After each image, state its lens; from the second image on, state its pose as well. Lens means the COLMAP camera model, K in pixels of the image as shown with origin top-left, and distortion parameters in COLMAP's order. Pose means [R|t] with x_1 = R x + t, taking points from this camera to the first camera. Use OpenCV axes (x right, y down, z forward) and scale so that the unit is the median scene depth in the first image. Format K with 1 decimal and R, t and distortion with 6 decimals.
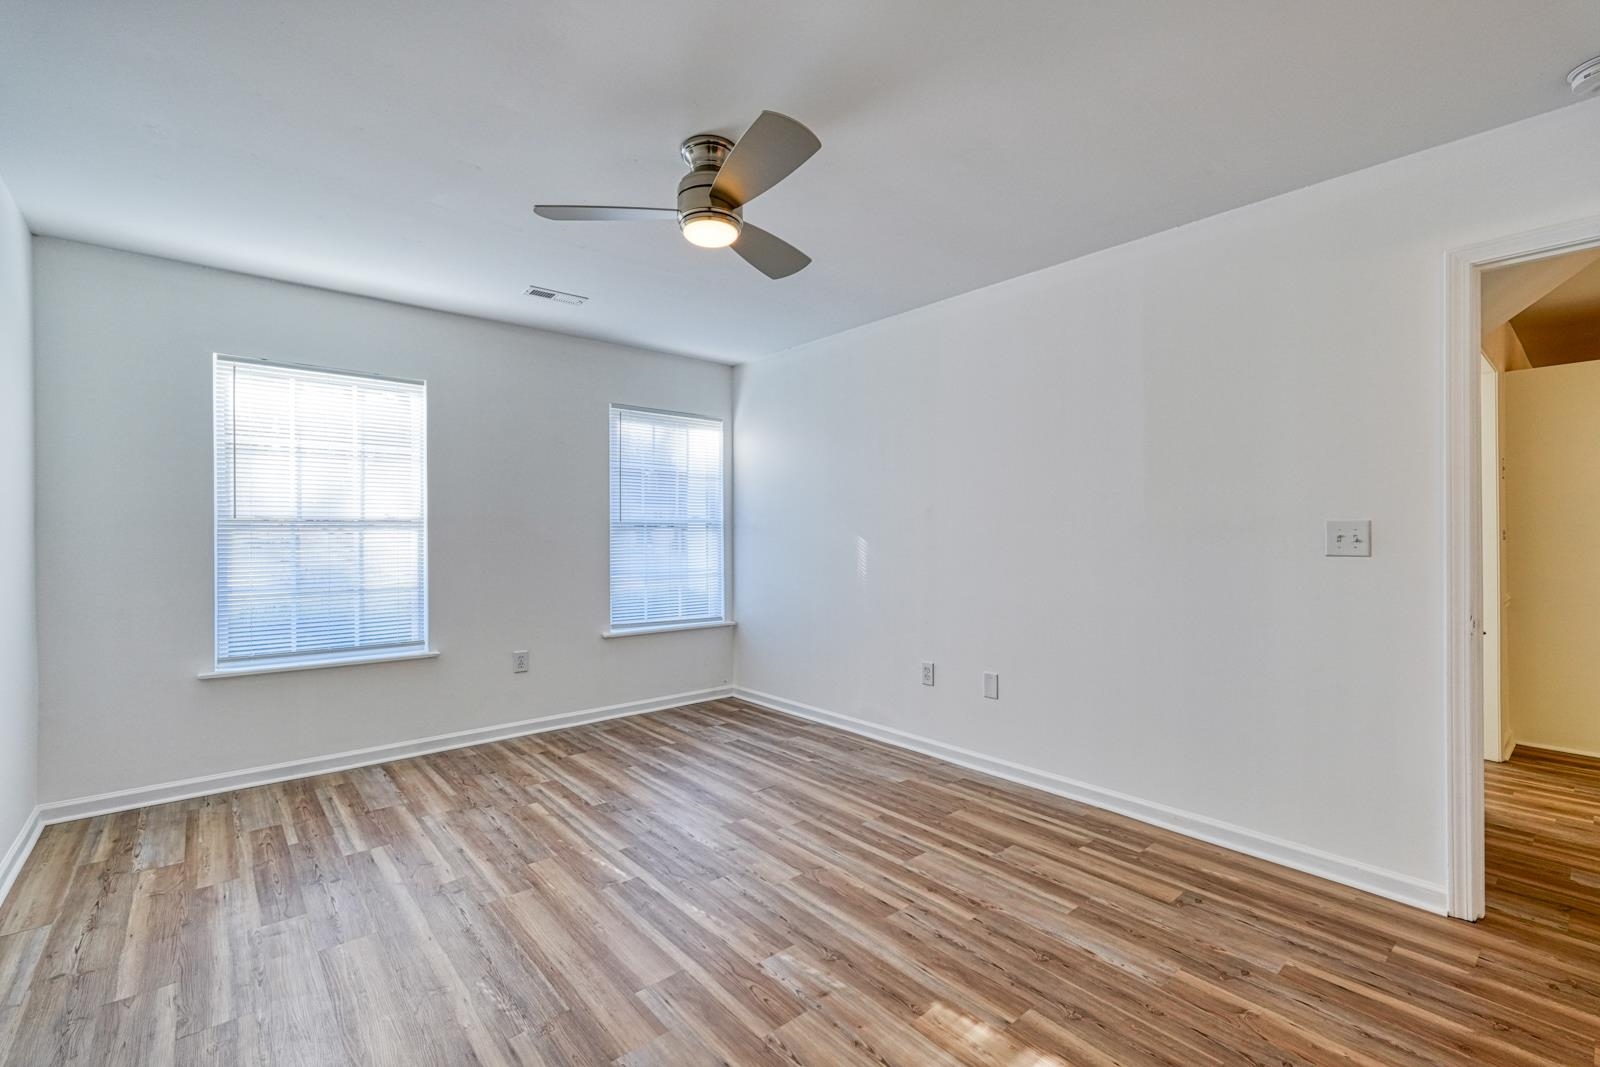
lens RADIAL K [[702.2, 0, 805.5], [0, 702.2, 527.8], [0, 0, 1]] dist [0.001610, -0.000113]
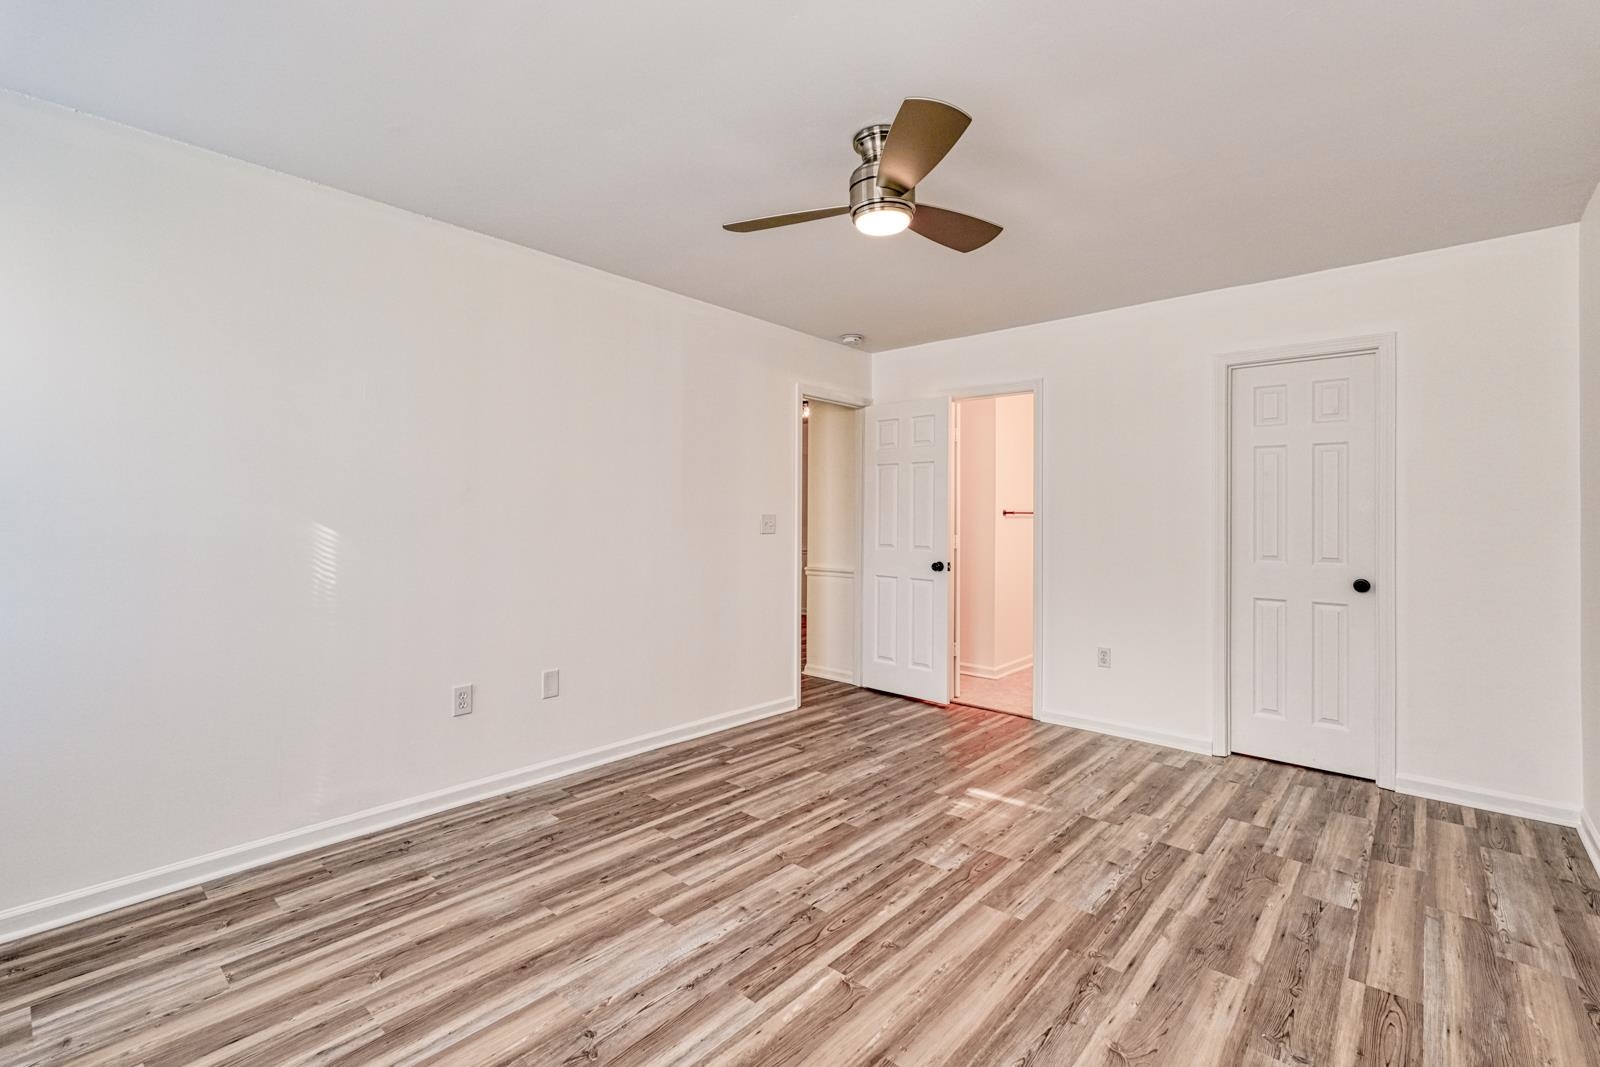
lens RADIAL K [[702.2, 0, 802.1], [0, 702.2, 526.9], [0, 0, 1]] dist [0.001610, -0.000113]
pose [[-0.131455, -0.008907, 0.991282, -0.793658], [-0.011298, 0.999908, 0.007487, 0.005985], [-0.991258, -0.010215, -0.131544, 0.901847]]
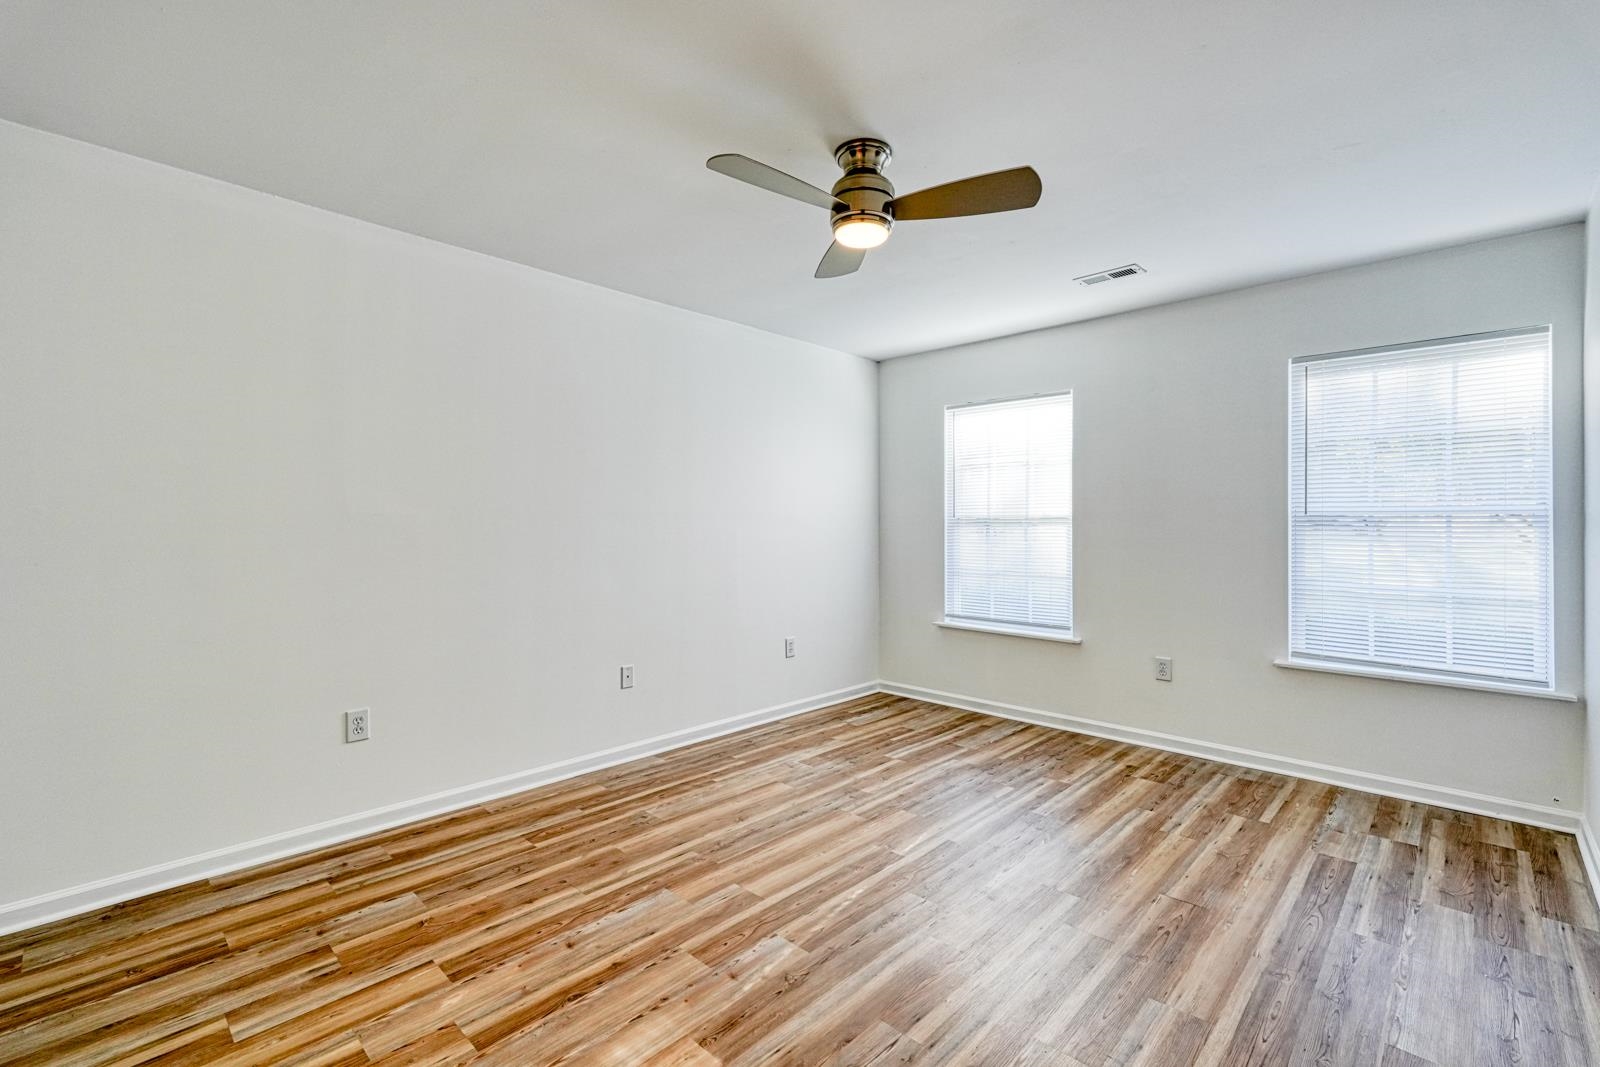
lens RADIAL K [[702.2, 0, 802.6], [0, 702.2, 526.7], [0, 0, 1]] dist [0.001610, -0.000113]
pose [[0.093420, 0.001698, -0.995625, 0.631068], [0.004473, 0.999988, 0.002125, -0.000339], [0.995617, -0.004652, 0.093412, 0.597643]]
